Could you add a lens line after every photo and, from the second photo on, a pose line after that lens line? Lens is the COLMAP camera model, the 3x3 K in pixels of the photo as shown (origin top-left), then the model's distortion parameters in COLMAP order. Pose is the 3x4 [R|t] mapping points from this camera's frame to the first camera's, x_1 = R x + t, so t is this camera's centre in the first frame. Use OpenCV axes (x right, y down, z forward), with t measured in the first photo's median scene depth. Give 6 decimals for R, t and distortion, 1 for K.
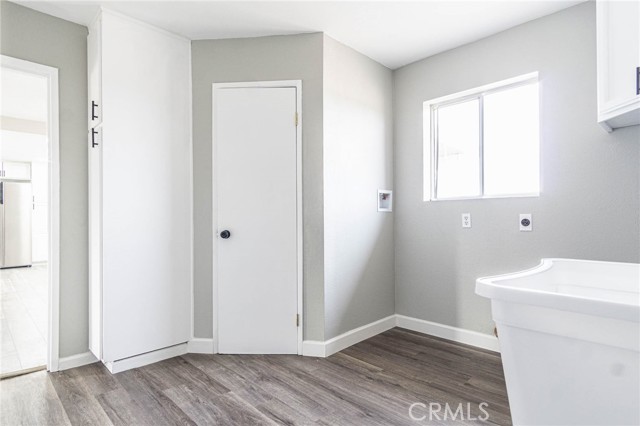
lens RADIAL K [[337.9, 0, 314.6], [0, 337.9, 211.5], [0, 0, 1]] dist [0.002825, 0.001297]
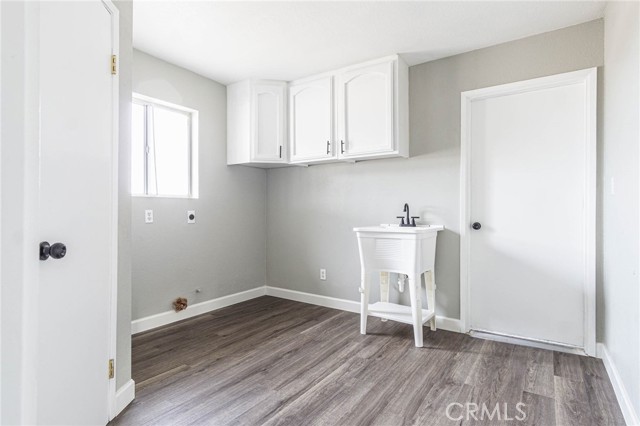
lens RADIAL K [[337.9, 0, 314.6], [0, 337.9, 211.5], [0, 0, 1]] dist [0.002825, 0.001297]
pose [[-0.202913, 0.006888, 0.979173, -0.872038], [-0.020534, 0.999725, -0.011288, 0.015518], [-0.978981, -0.022397, -0.202716, 0.844464]]
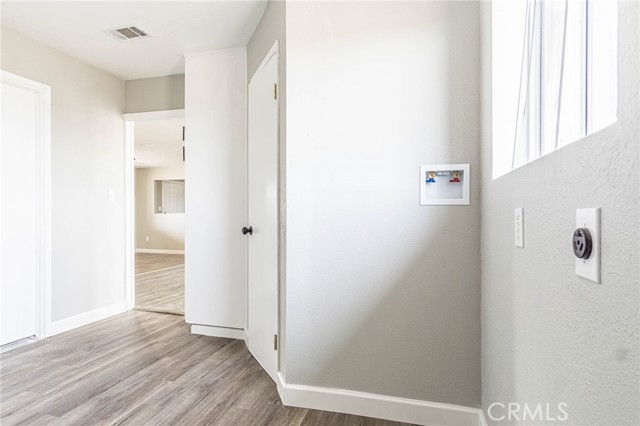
lens RADIAL K [[337.6, 0, 320.0], [0, 337.6, 213.0], [0, 0, 1]] dist [0.005928, 0.001220]
pose [[0.508304, 0.005610, -0.861160, 0.776444], [0.011635, 0.999843, 0.013380, 0.003375], [0.861099, -0.016821, 0.508158, 0.769917]]
